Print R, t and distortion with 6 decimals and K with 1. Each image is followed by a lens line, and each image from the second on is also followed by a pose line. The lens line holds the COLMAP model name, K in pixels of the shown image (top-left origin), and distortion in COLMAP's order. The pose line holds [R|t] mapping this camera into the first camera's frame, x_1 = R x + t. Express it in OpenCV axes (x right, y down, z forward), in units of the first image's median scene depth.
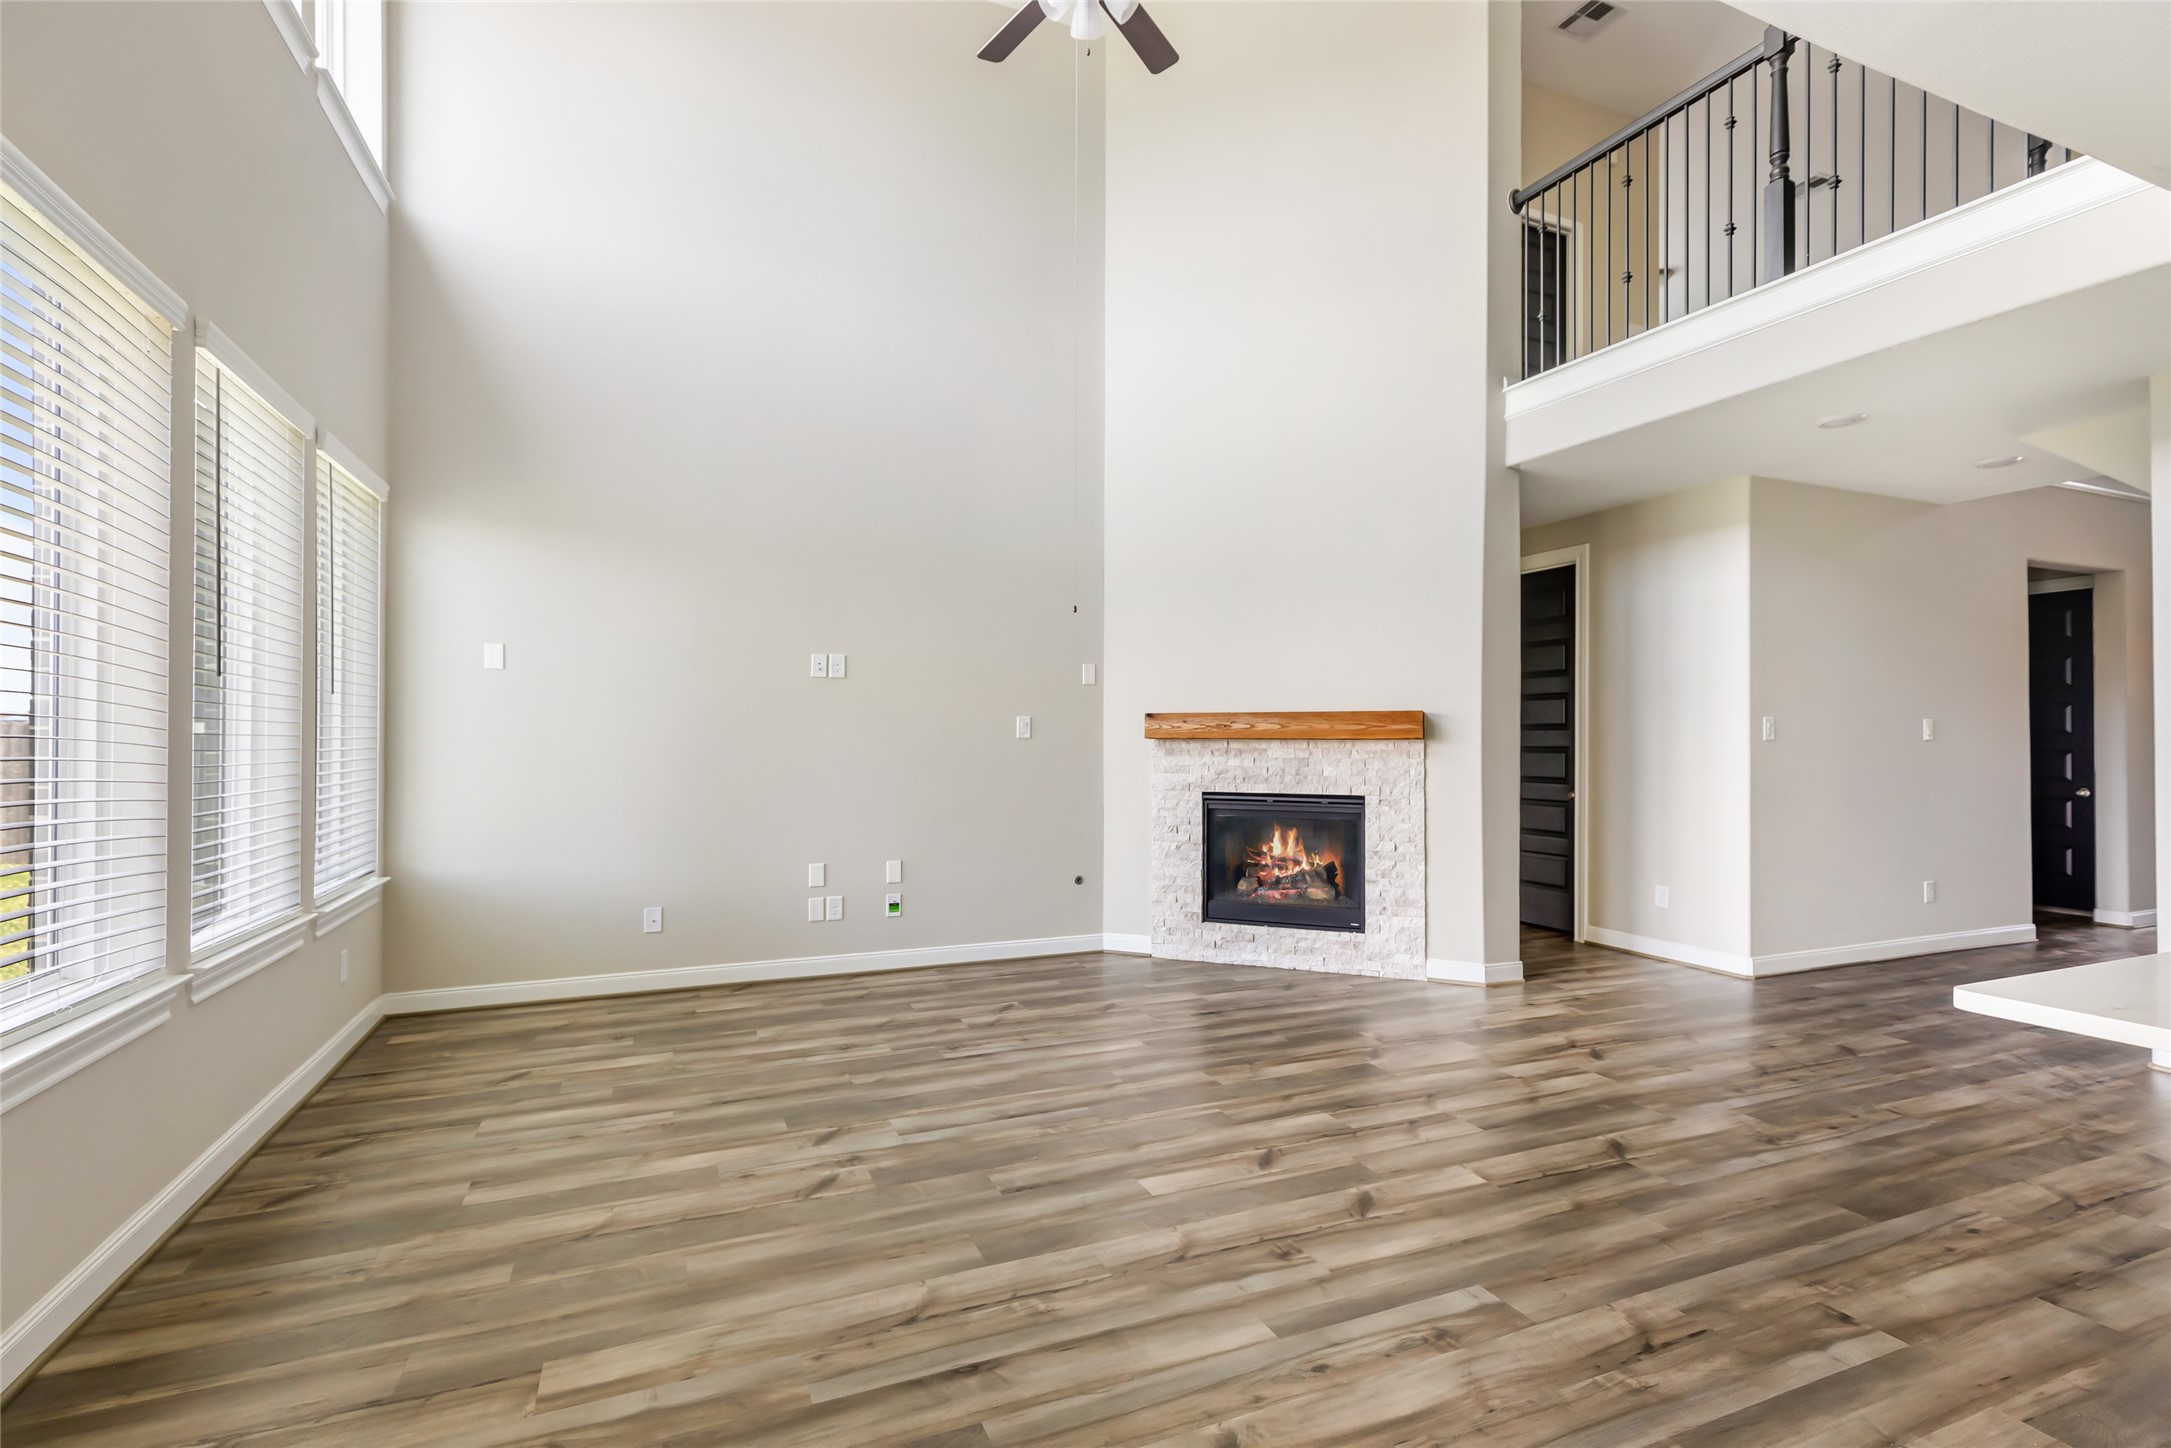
lens RADIAL K [[1012.8, 0, 1097.4], [0, 1012.8, 738.0], [0, 0, 1]] dist [0.006706, 0.000420]
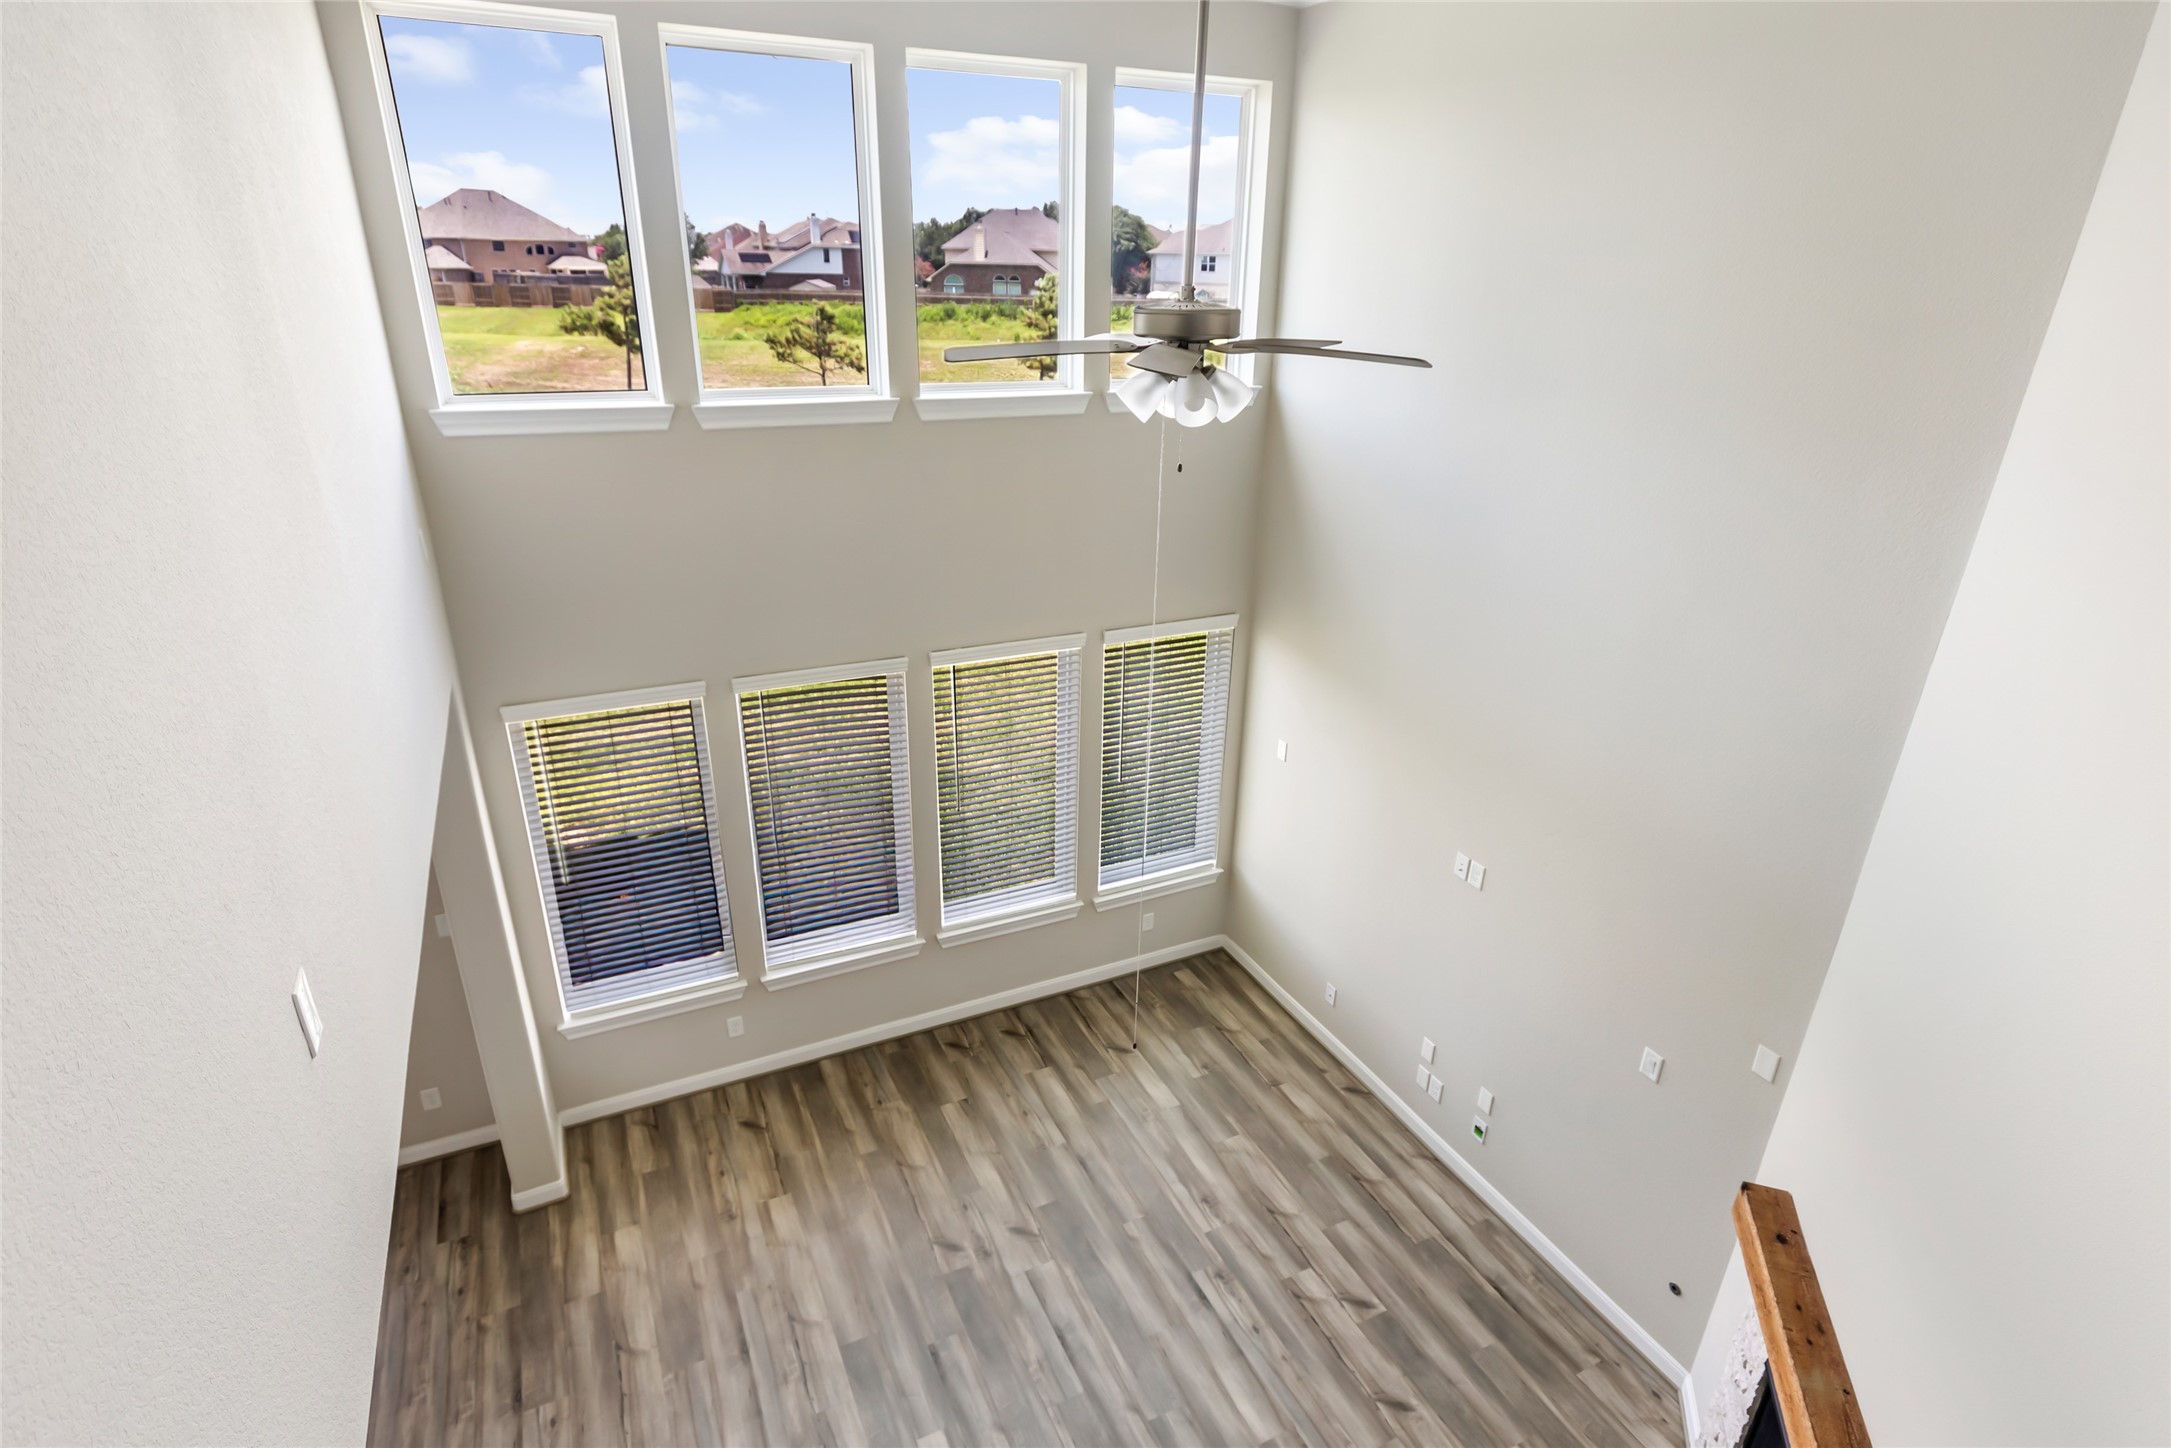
lens RADIAL K [[1121.5, 0, 1088.9], [0, 1121.5, 723.9], [0, 0, 1]] dist [-0.004991, -0.000866]
pose [[0.029154, 0.392044, -0.919484, 0.920604], [-0.008968, 0.919941, 0.391955, -0.904855], [0.999535, -0.003181, 0.030336, 0.991078]]
